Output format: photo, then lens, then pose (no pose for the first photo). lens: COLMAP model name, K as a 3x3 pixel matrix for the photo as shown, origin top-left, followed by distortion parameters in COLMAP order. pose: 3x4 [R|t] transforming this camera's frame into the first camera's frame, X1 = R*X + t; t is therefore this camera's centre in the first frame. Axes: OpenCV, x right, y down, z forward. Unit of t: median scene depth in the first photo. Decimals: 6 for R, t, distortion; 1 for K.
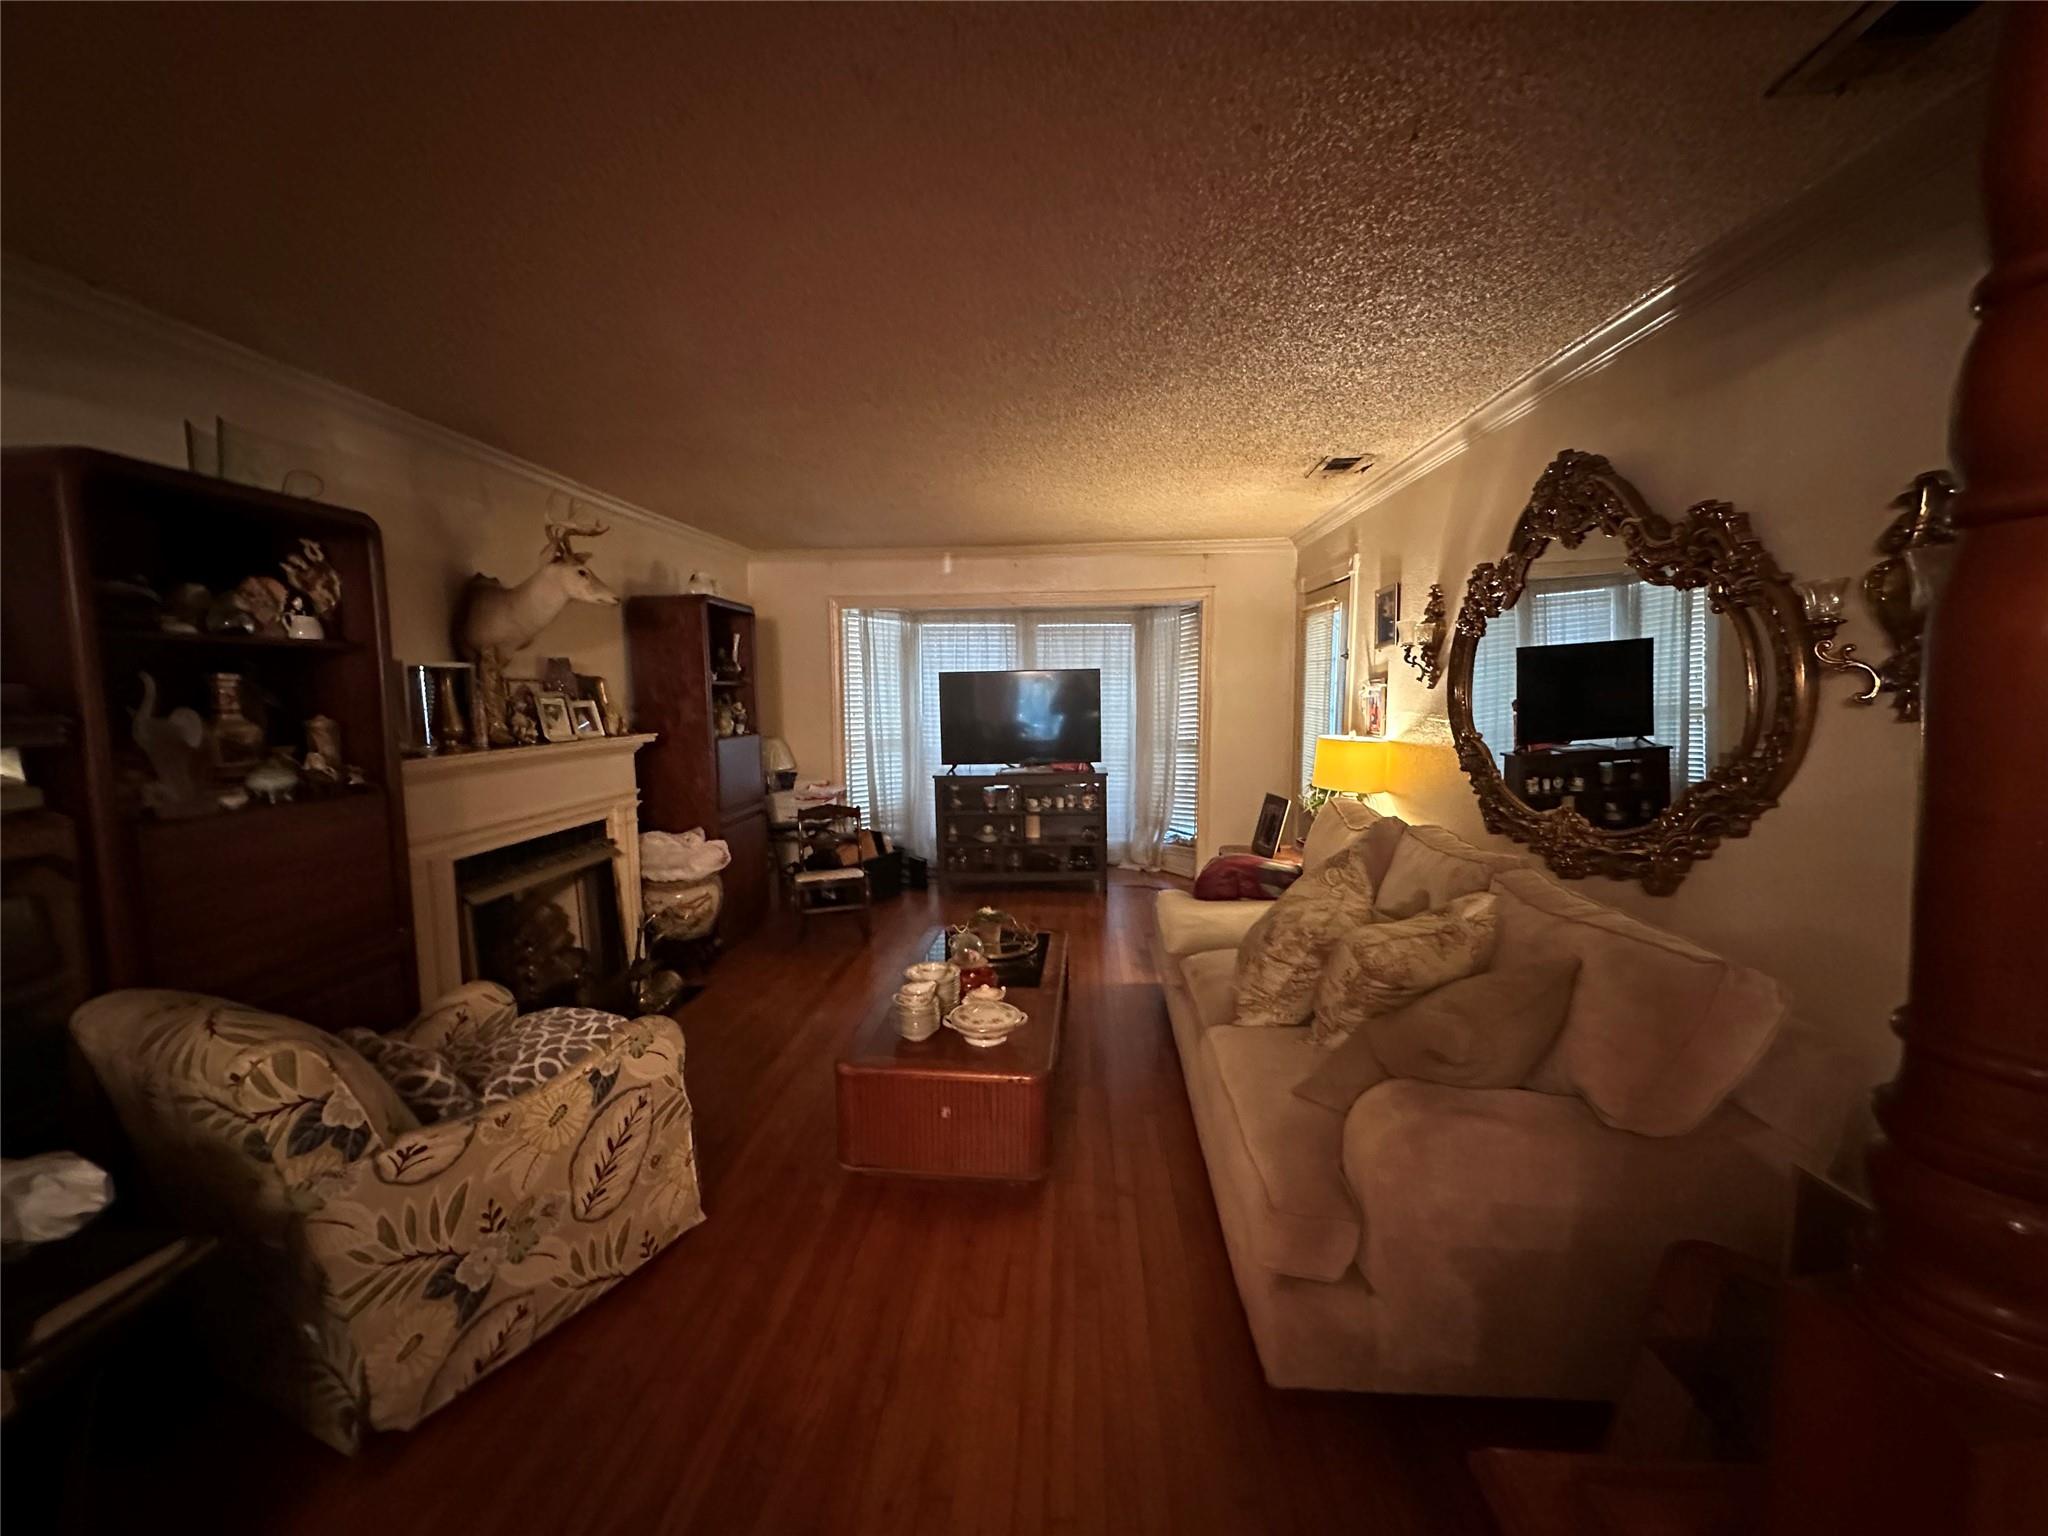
lens RADIAL K [[812.9, 0, 1040.3], [0, 812.9, 761.2], [0, 0, 1]] dist [-0.004576, -0.000239]
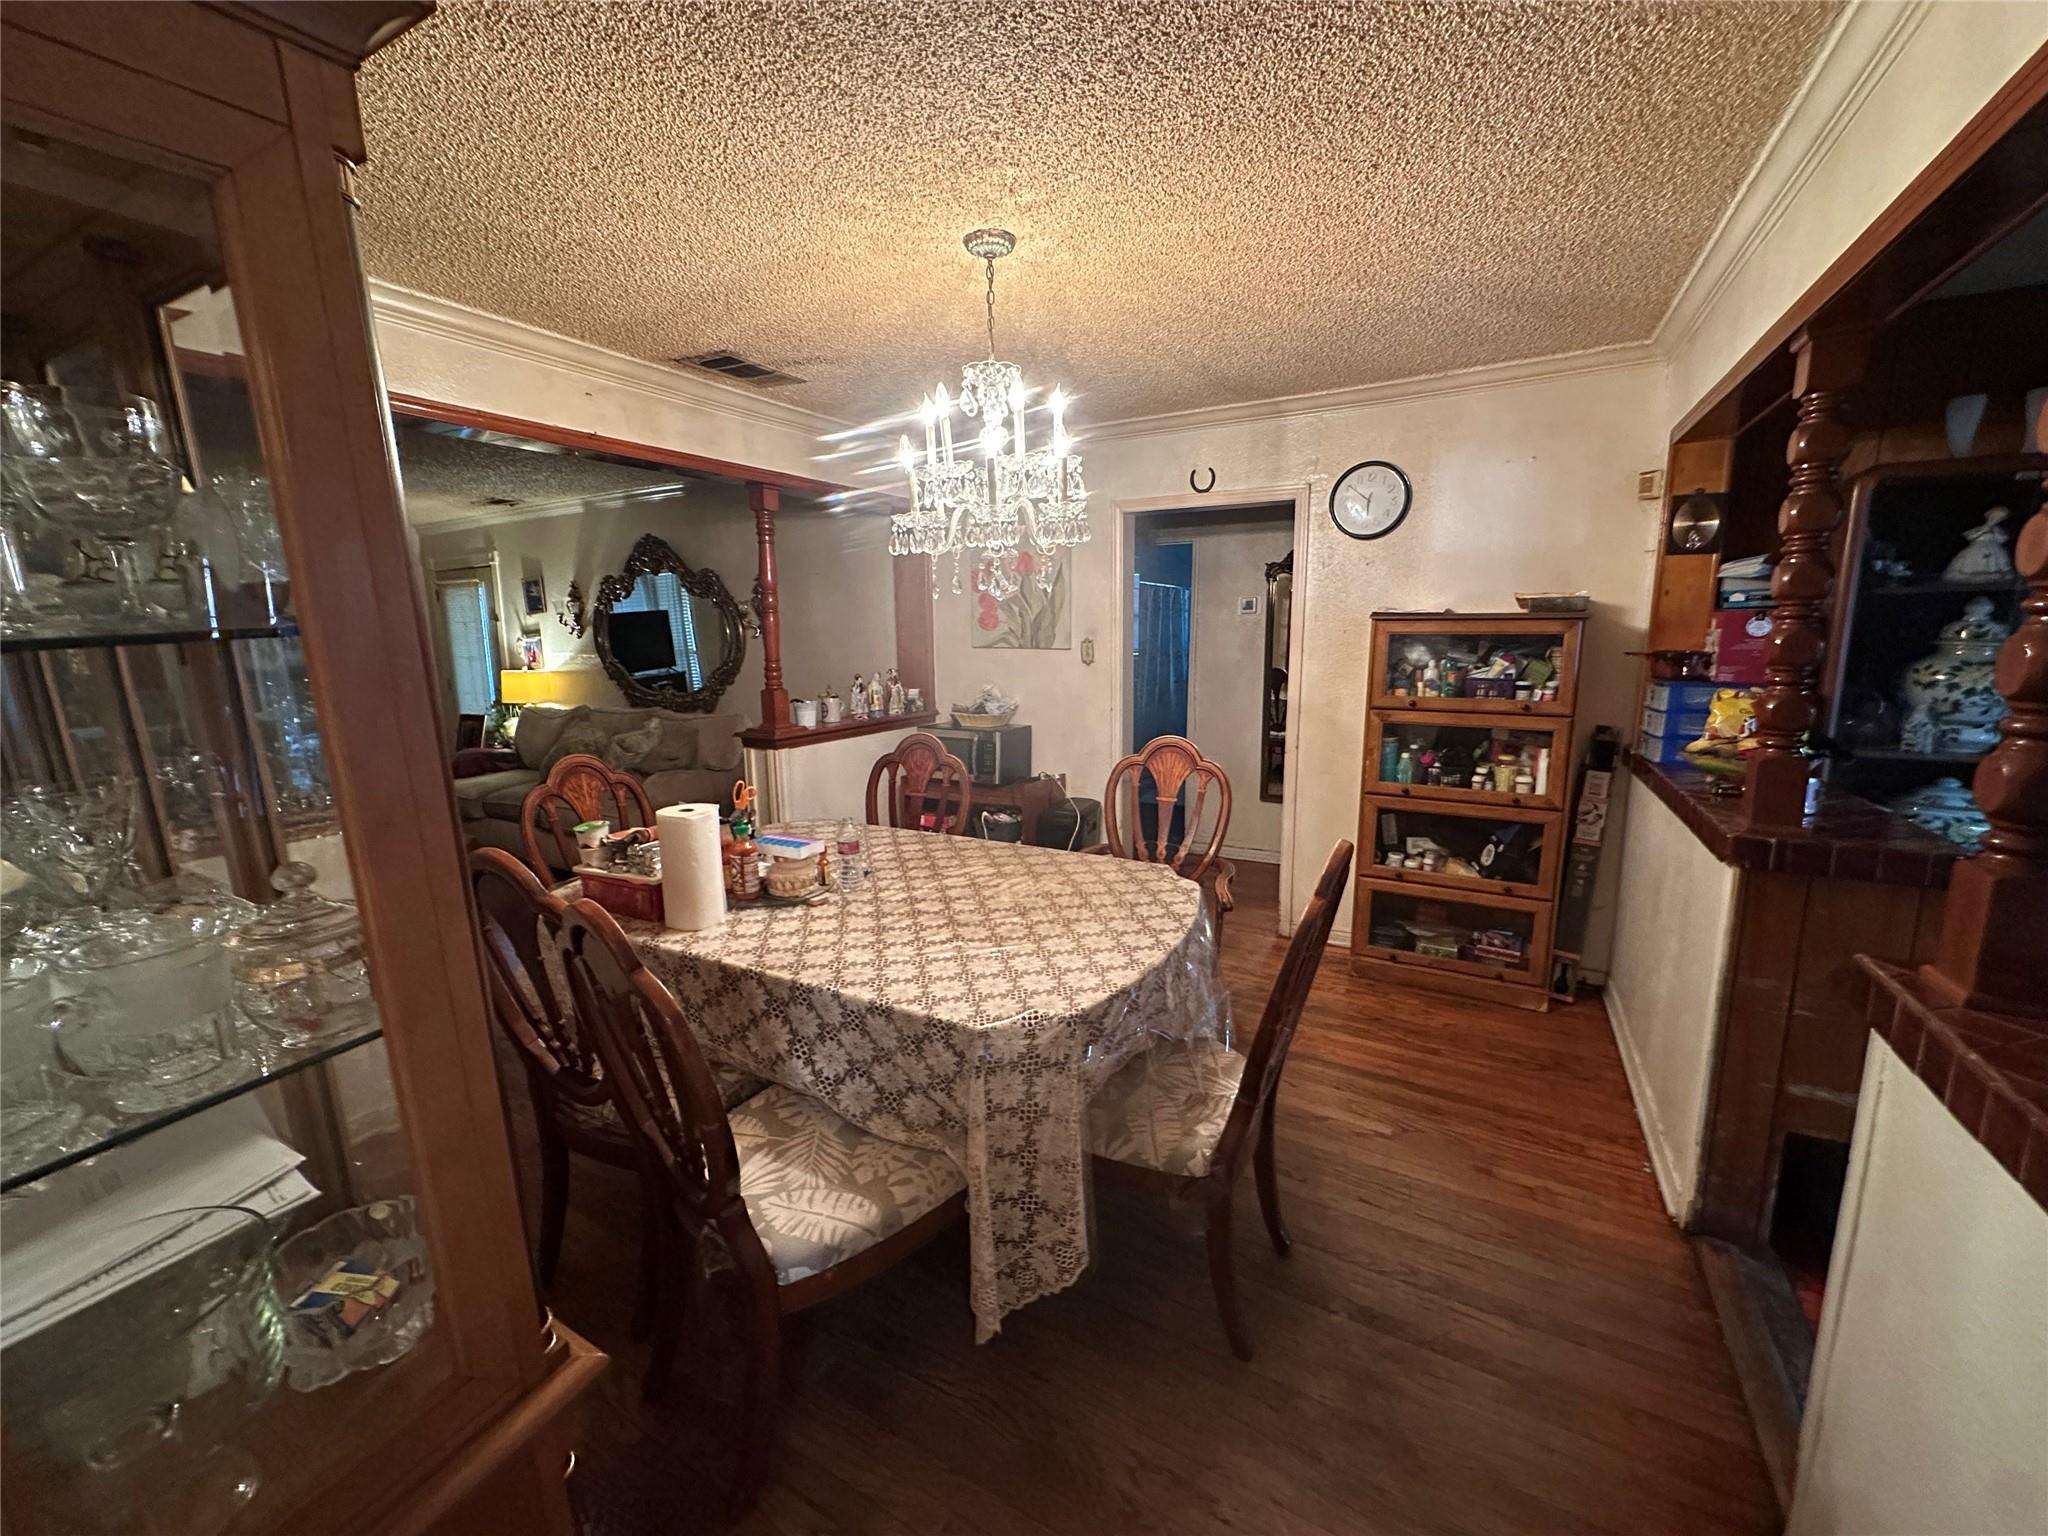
lens RADIAL K [[812.9, 0, 1033.6], [0, 812.9, 774.6], [0, 0, 1]] dist [-0.004576, -0.000239]
pose [[0.443997, -0.160982, 0.881448, -0.700058], [0.101621, 0.986428, 0.128966, 0.078429], [-0.890247, 0.032313, 0.454331, -0.702307]]
